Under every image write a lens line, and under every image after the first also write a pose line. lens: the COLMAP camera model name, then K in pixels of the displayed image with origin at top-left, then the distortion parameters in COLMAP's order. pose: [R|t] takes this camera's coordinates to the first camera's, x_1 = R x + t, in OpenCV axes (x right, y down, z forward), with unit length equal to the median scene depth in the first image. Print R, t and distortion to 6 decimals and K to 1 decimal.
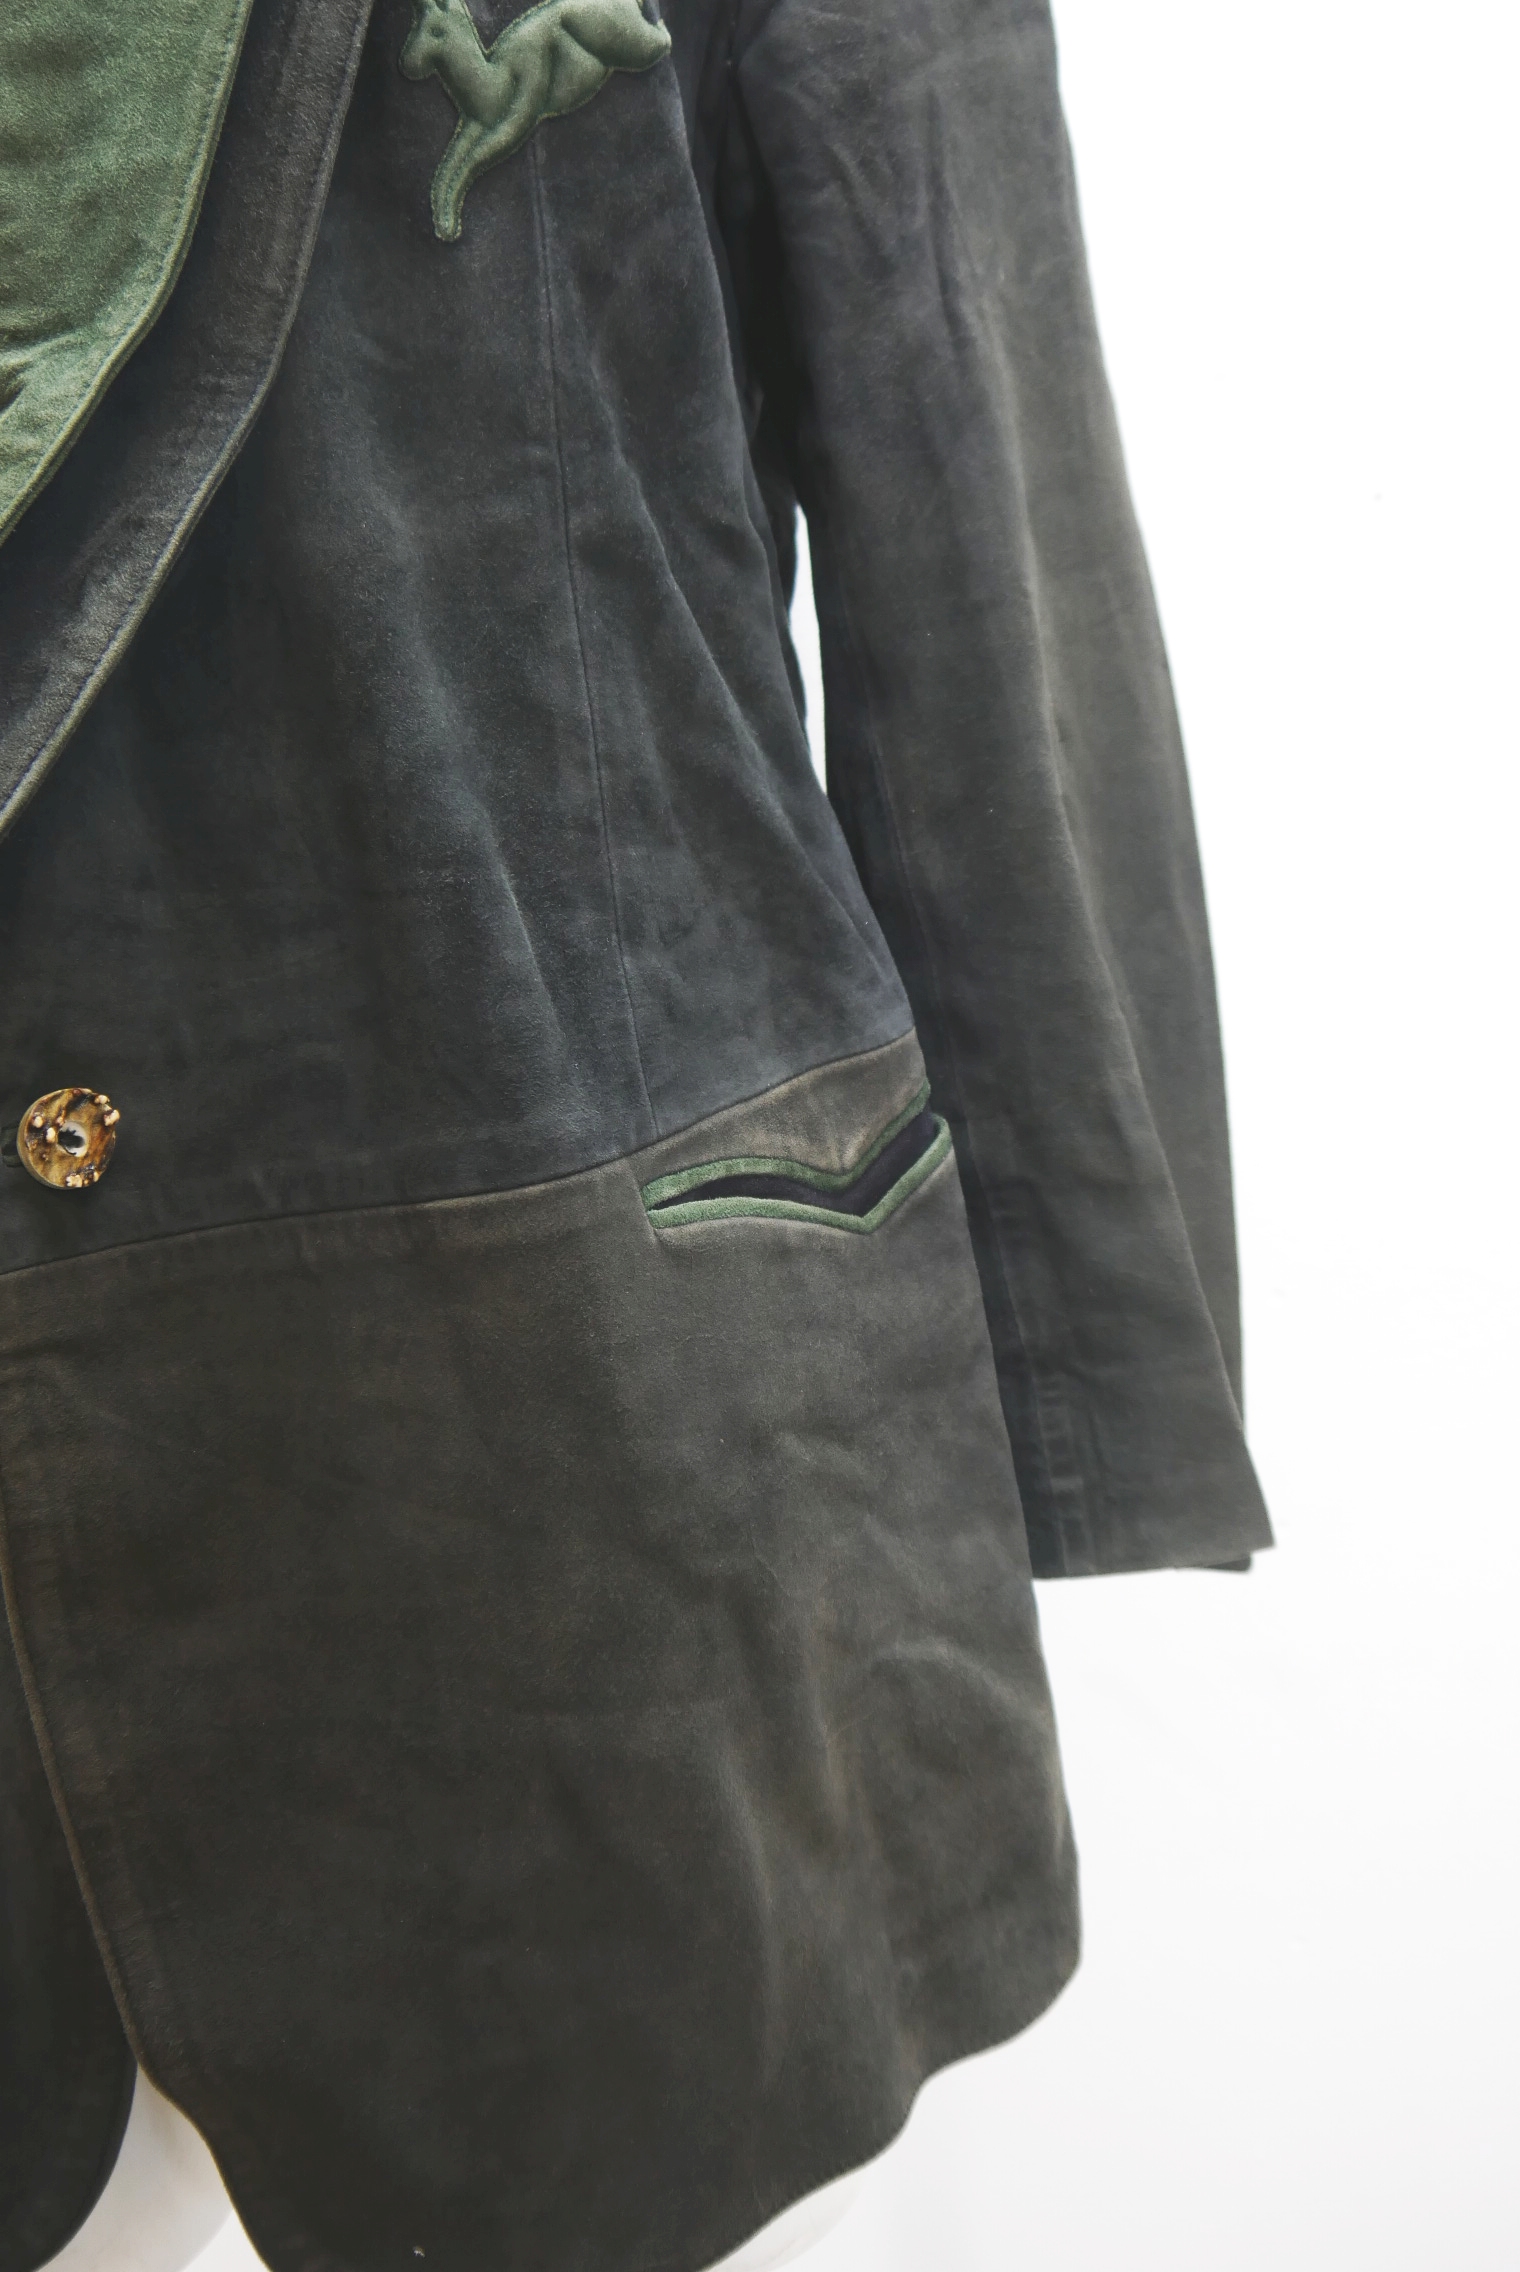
lens RADIAL K [[1974.3, 0, 760.0], [0, 1974.3, 1136.0], [0, 0, 1]] dist [-0.071306, 0.080048]
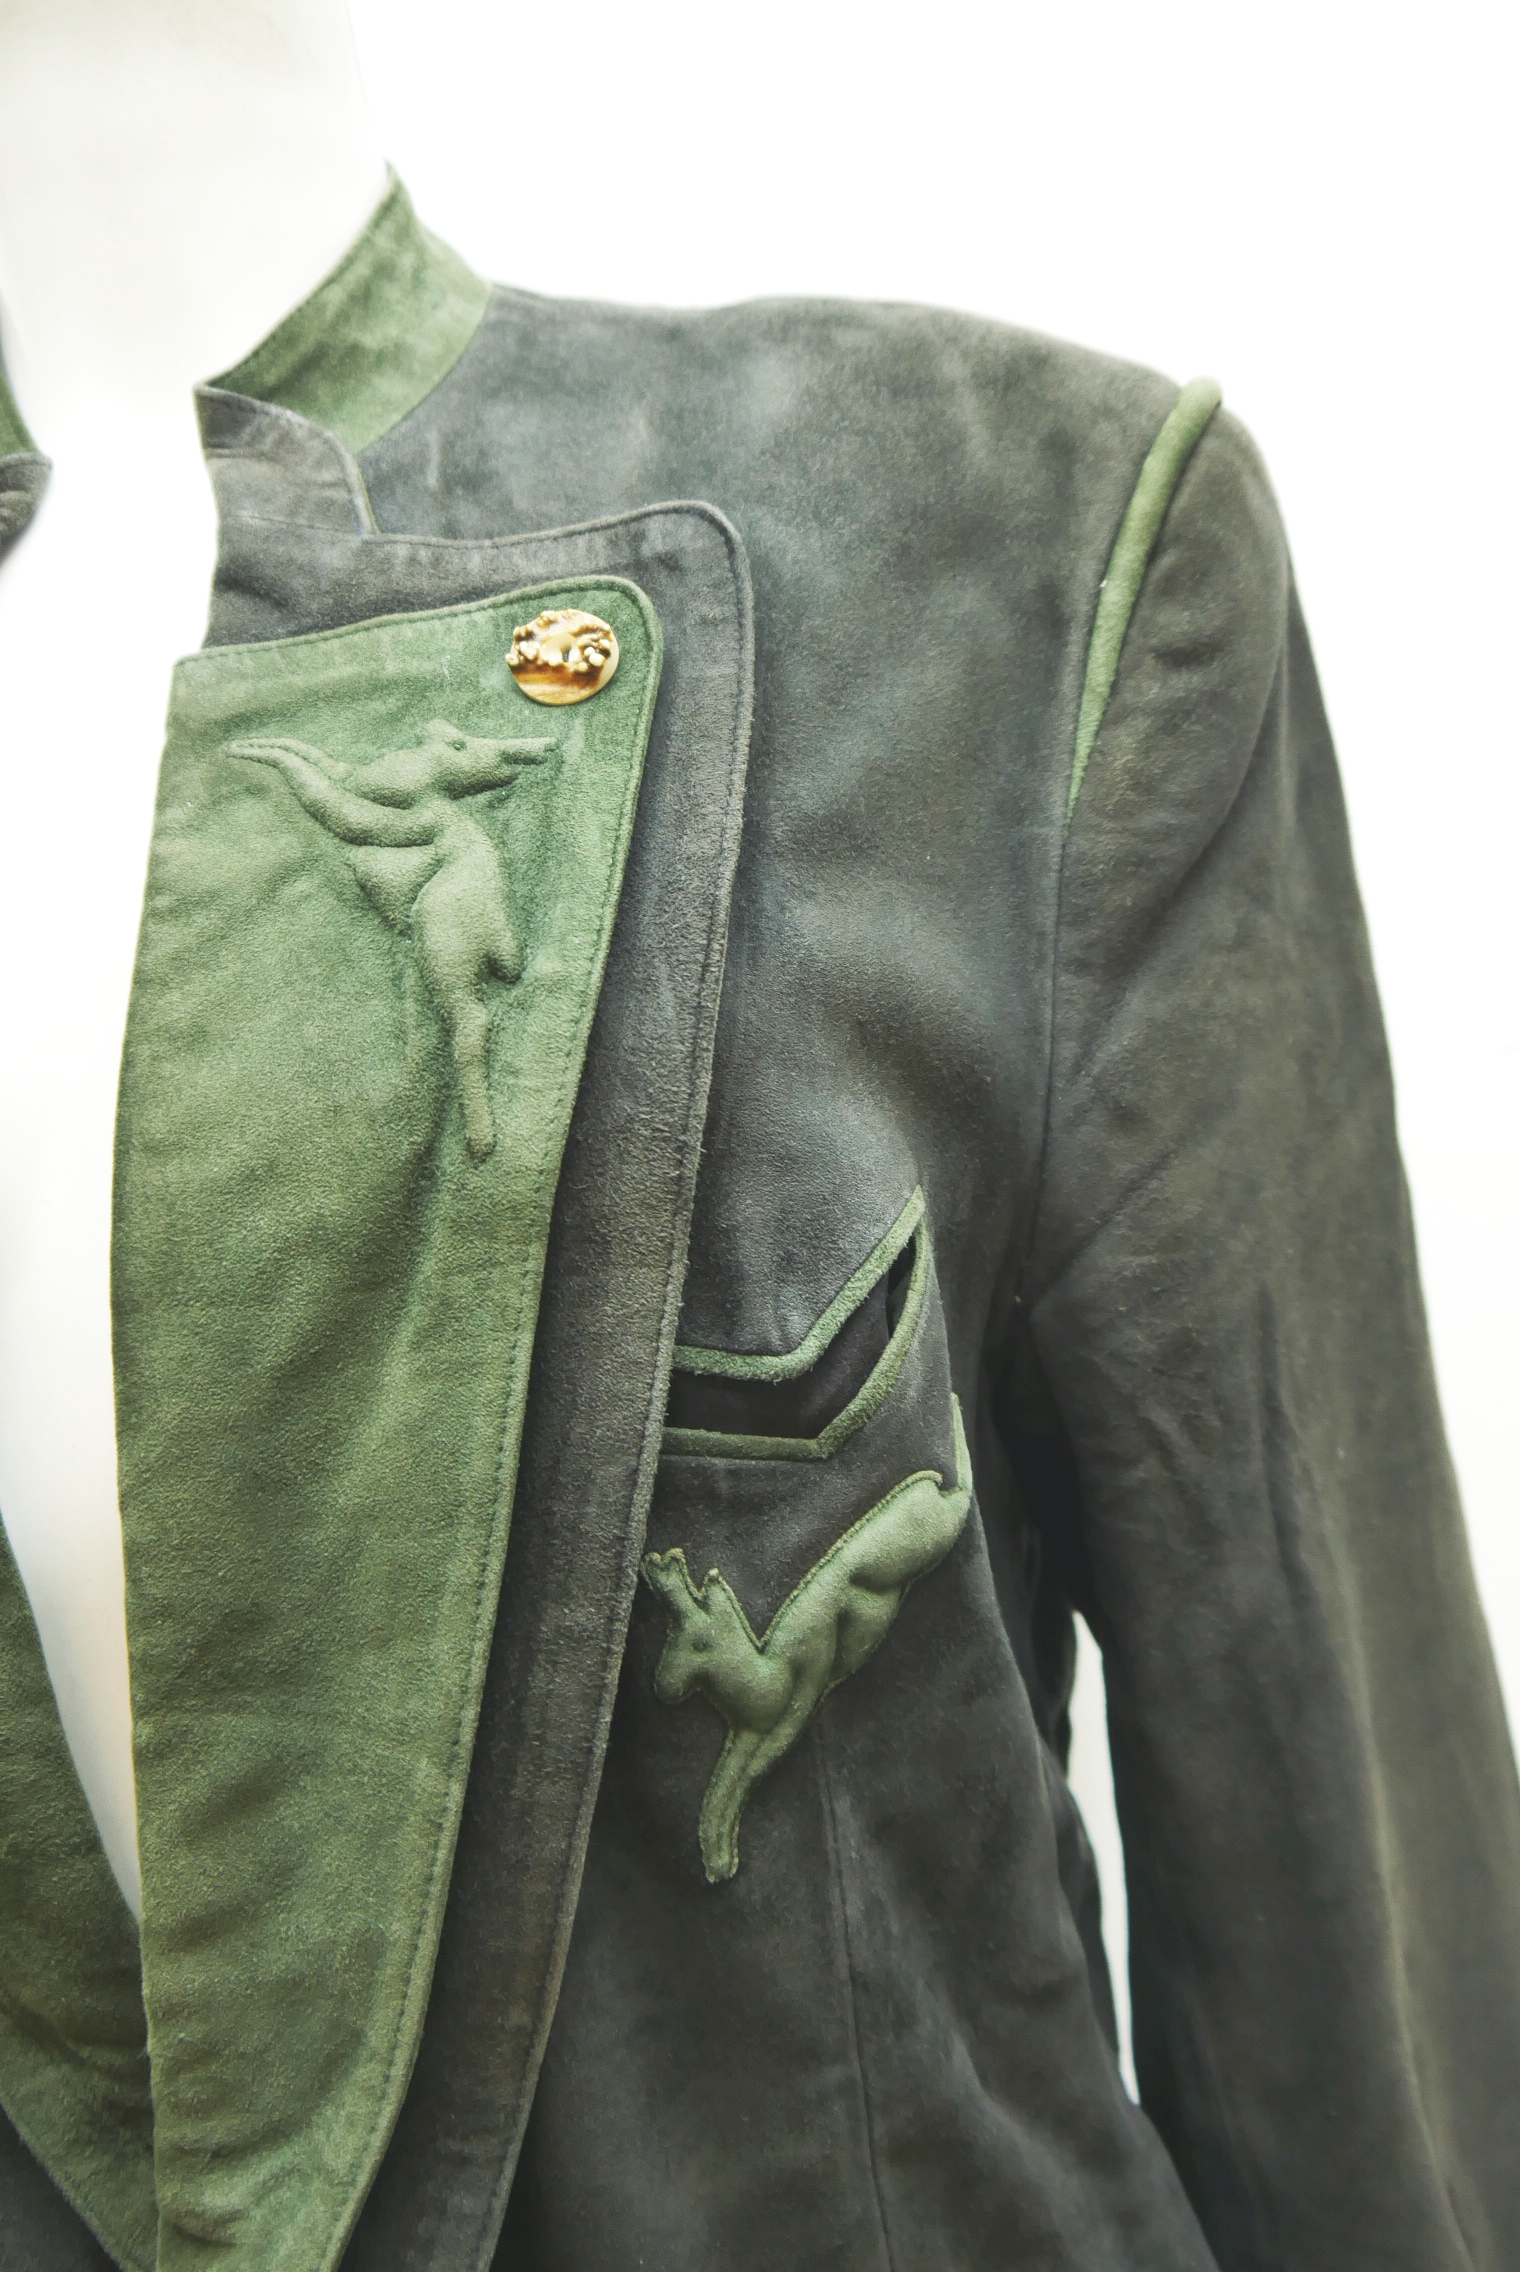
lens RADIAL K [[1974.3, 0, 760.0], [0, 1974.3, 1136.0], [0, 0, 1]] dist [-0.071306, 0.080048]
pose [[0.997649, -0.031264, -0.060989, -0.083979], [0.036738, 0.995191, 0.090805, -0.829225], [0.057857, -0.092832, 0.993999, 0.218693]]
